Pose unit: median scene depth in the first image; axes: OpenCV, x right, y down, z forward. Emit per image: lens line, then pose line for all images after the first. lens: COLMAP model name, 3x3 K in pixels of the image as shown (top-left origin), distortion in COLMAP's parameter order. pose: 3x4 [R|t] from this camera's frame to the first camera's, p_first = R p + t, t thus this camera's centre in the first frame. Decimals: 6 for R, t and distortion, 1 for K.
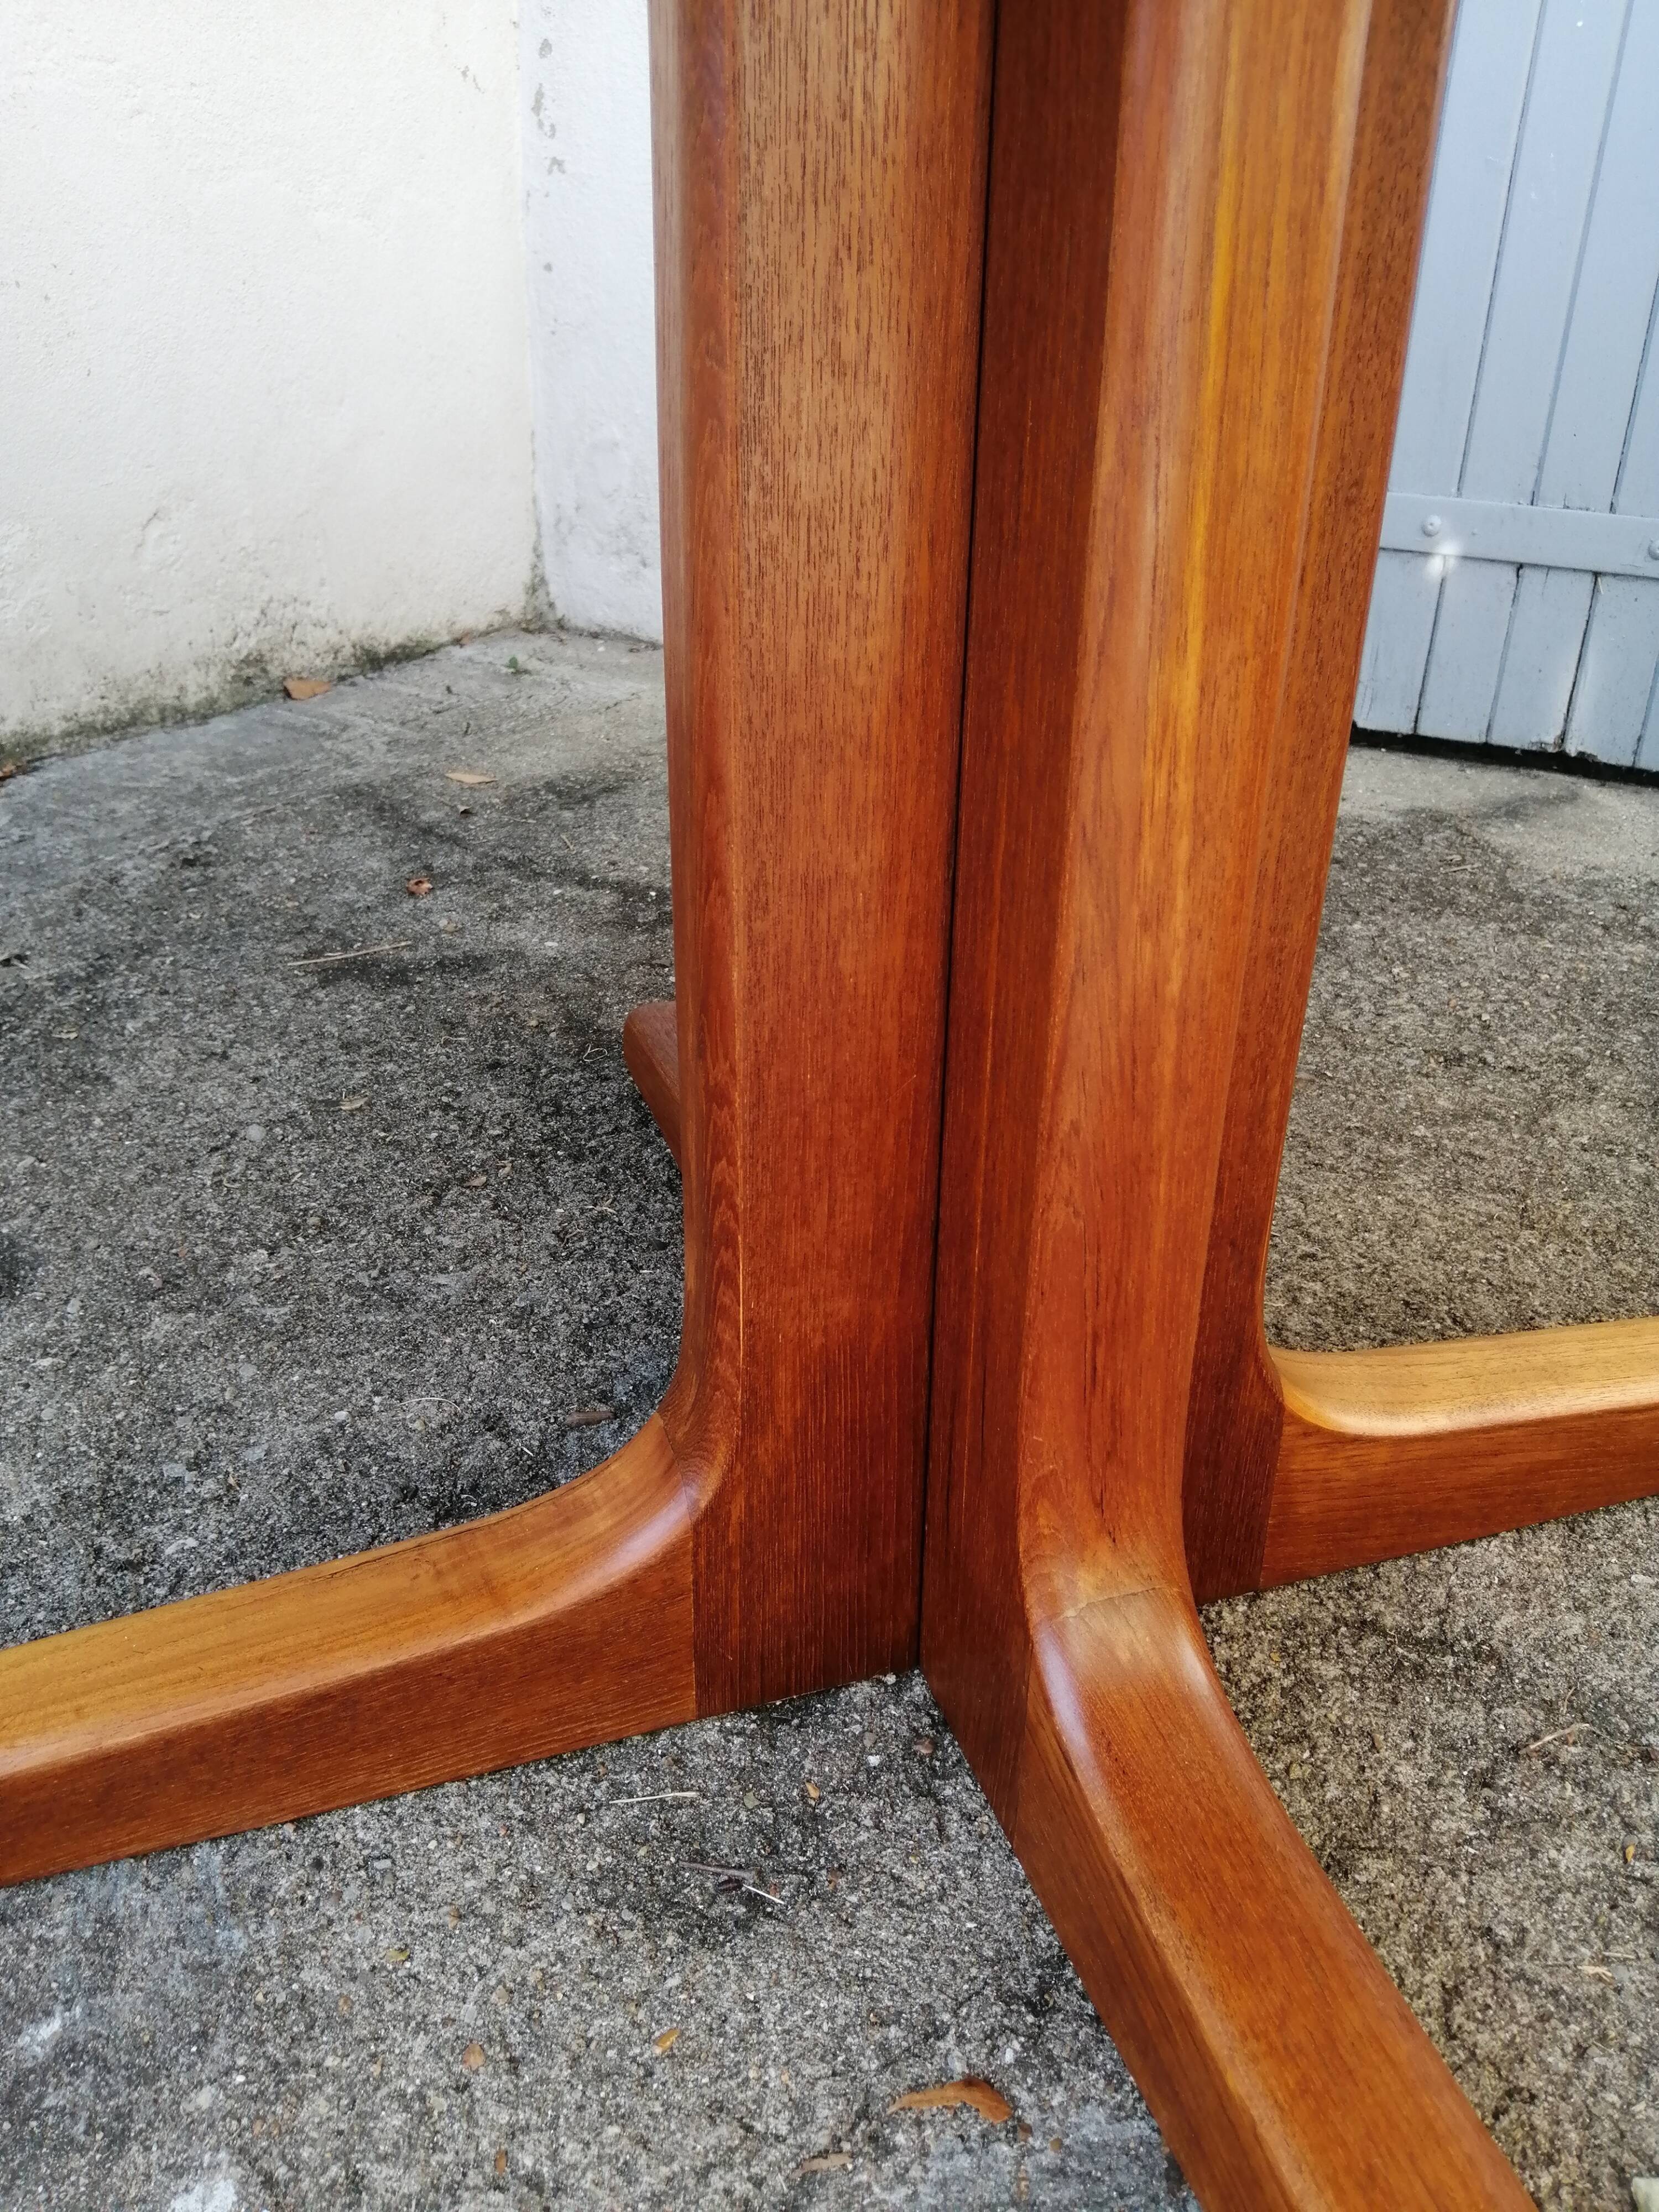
lens RADIAL K [[1757.3, 0, 835.4], [0, 1757.3, 1102.2], [0, 0, 1]] dist [0.093530, -0.172633]
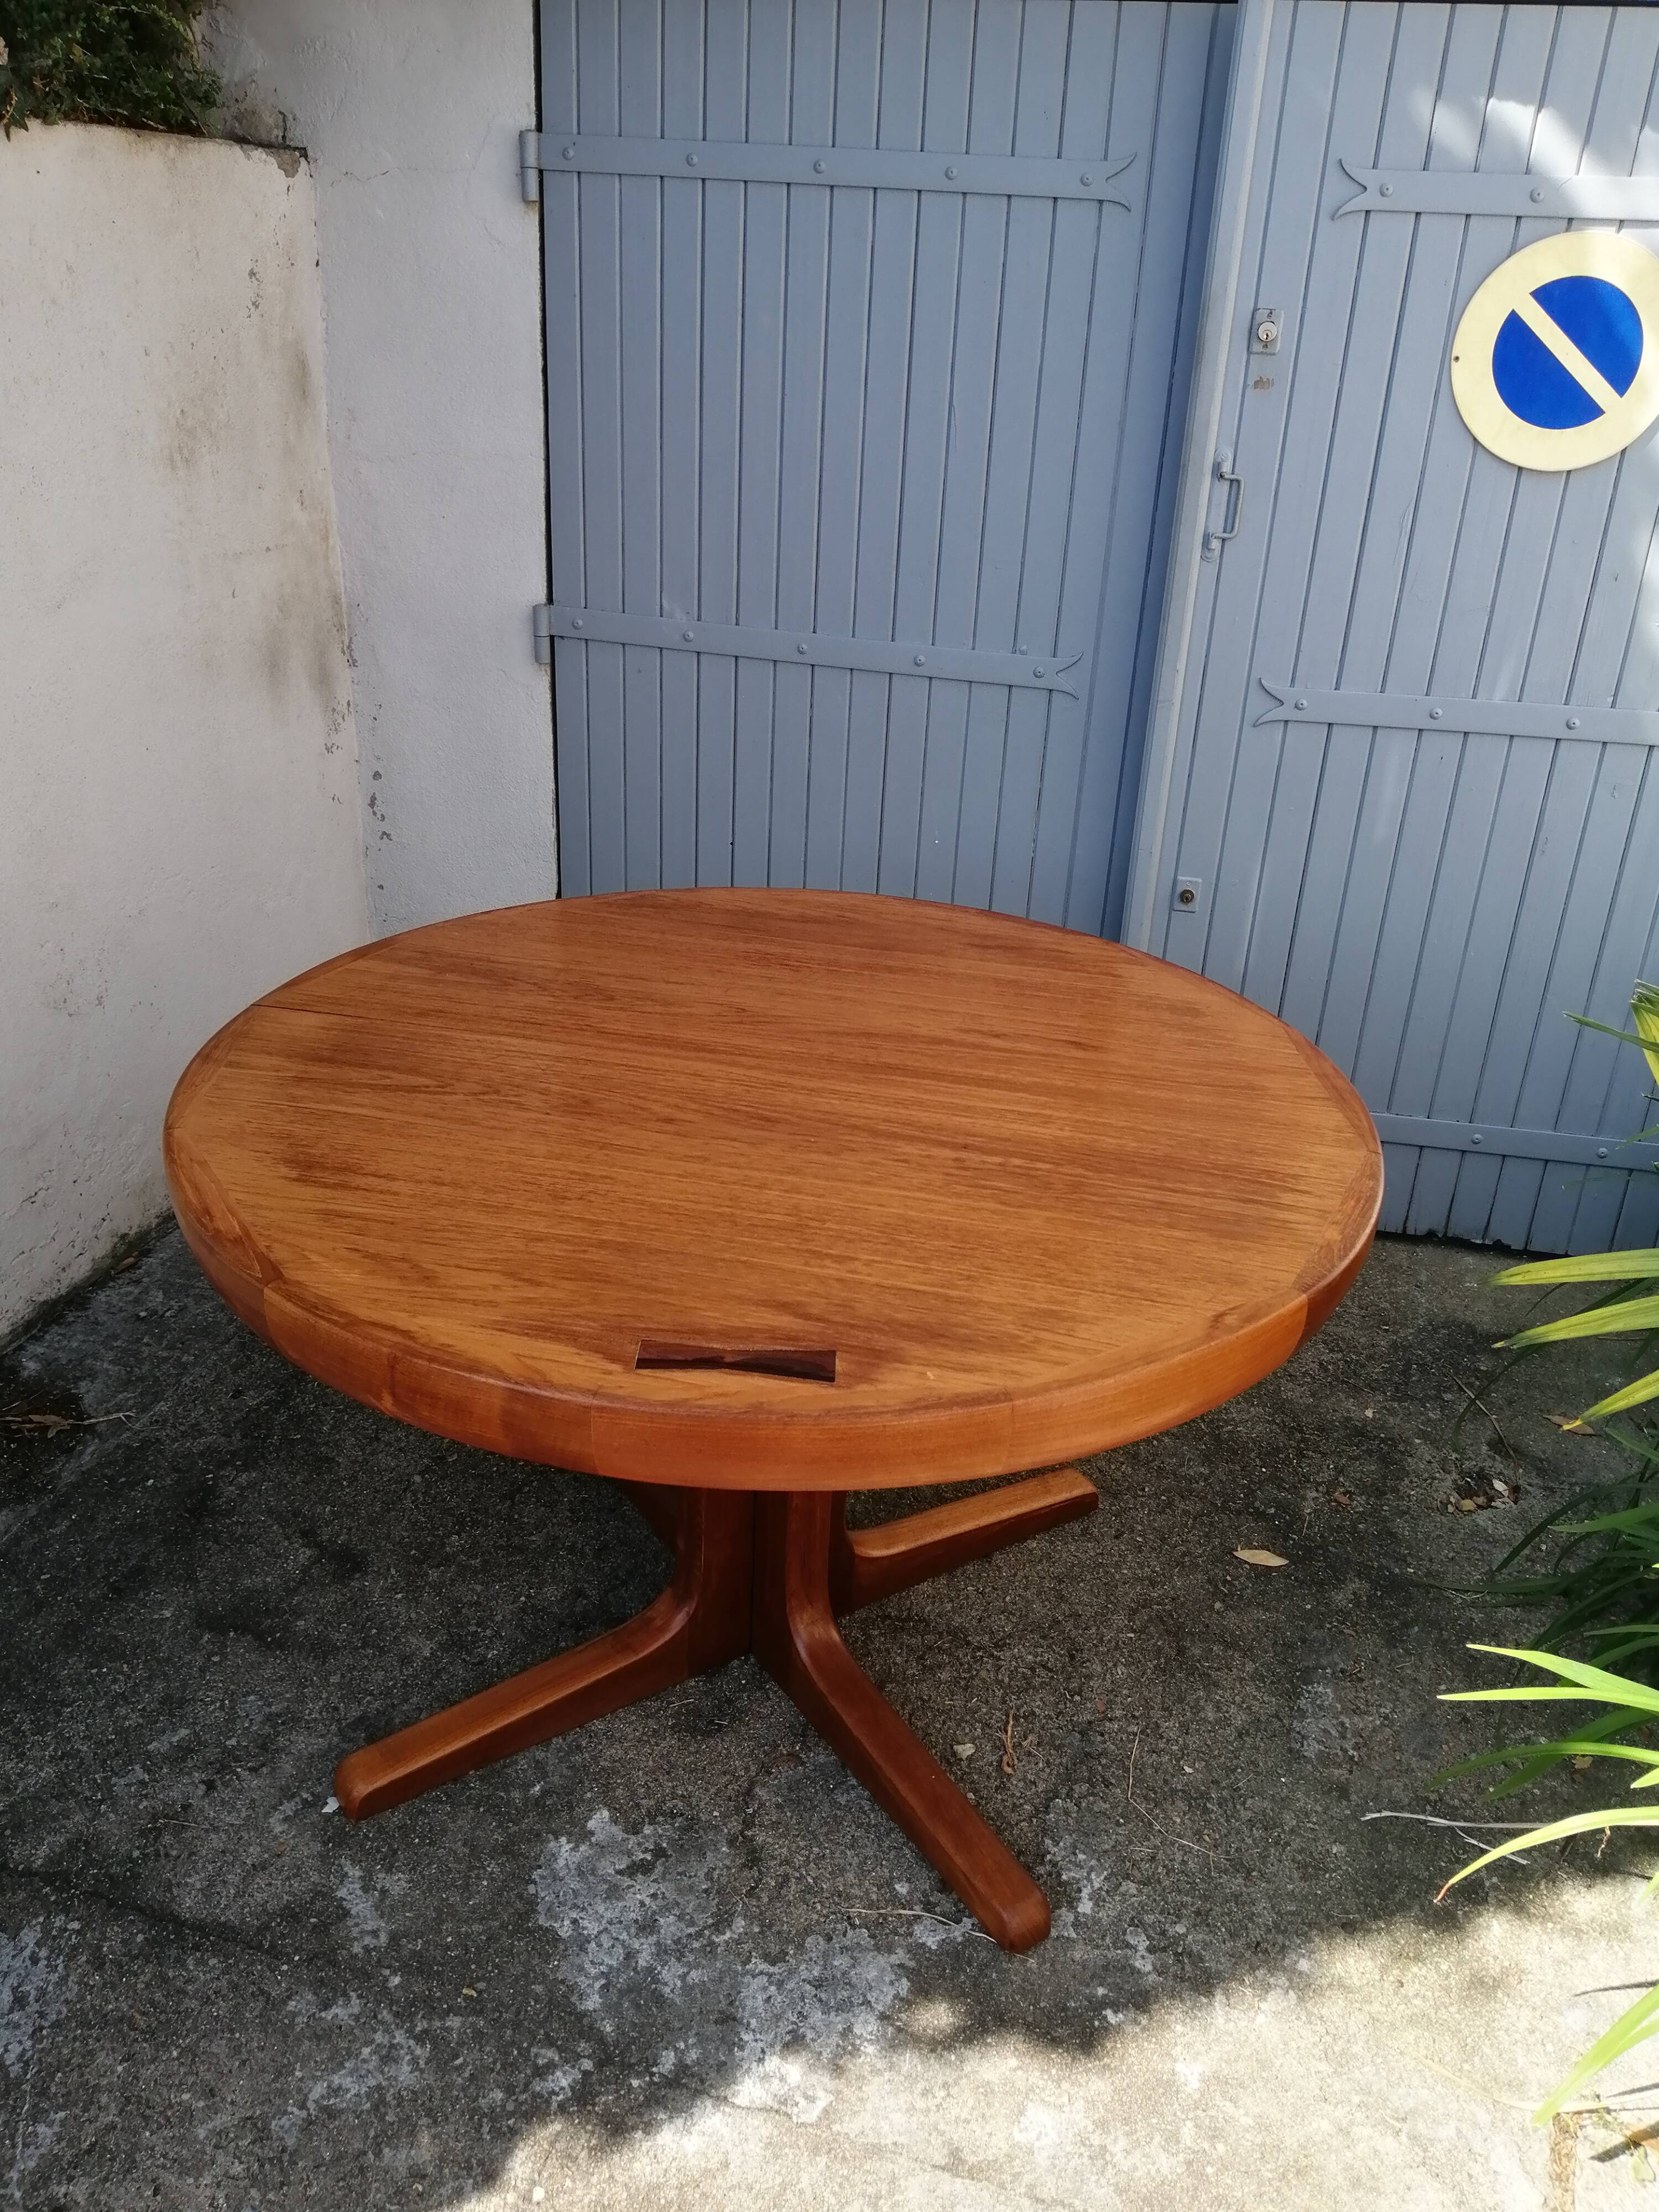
lens RADIAL K [[1745.5, 0, 828.5], [0, 1745.5, 1084.5], [0, 0, 1]] dist [0.095365, -0.157373]
pose [[0.968813, -0.081498, 0.234007, -0.265279], [0.091002, 0.995396, -0.030090, -0.329141], [-0.230477, 0.050447, 0.971769, -1.203461]]
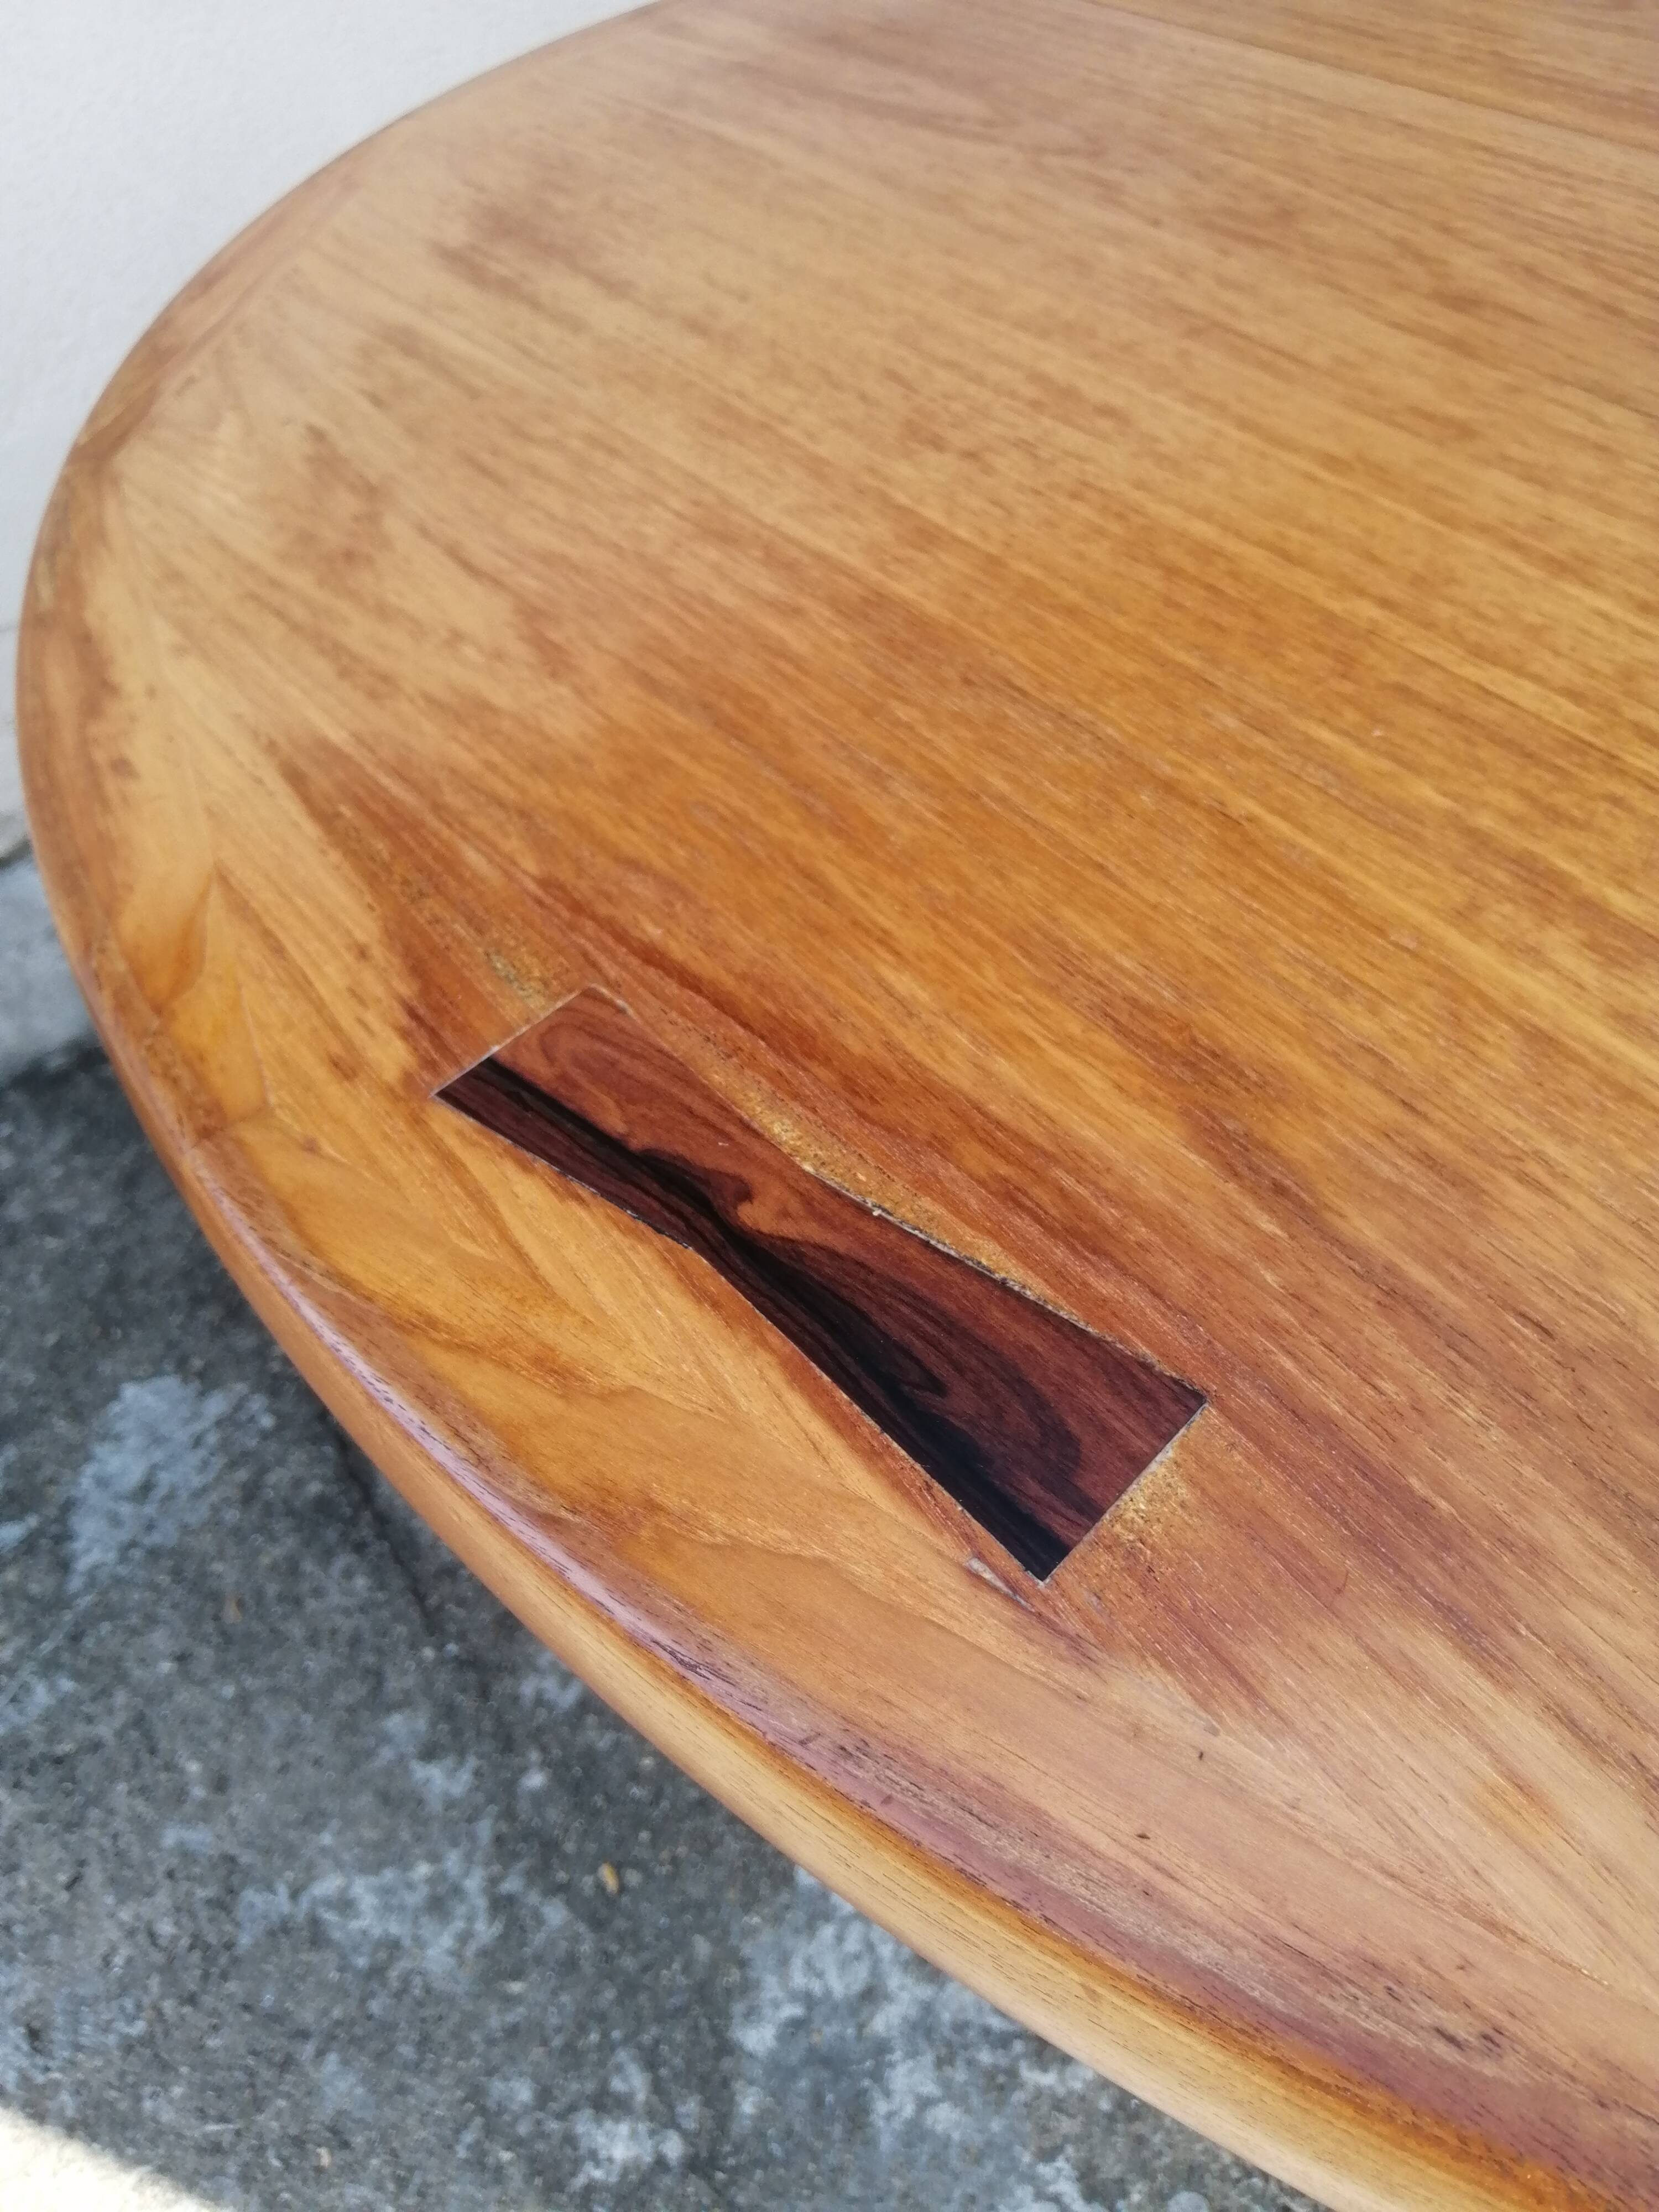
lens RADIAL K [[1779.6, 0, 850.9], [0, 1779.6, 1108.9], [0, 0, 1]] dist [0.070888, -0.172588]
pose [[0.890881, 0.275814, -0.360914, 0.024098], [-0.147317, 0.927038, 0.344815, -0.299105], [0.429686, -0.254021, 0.866512, -0.301422]]
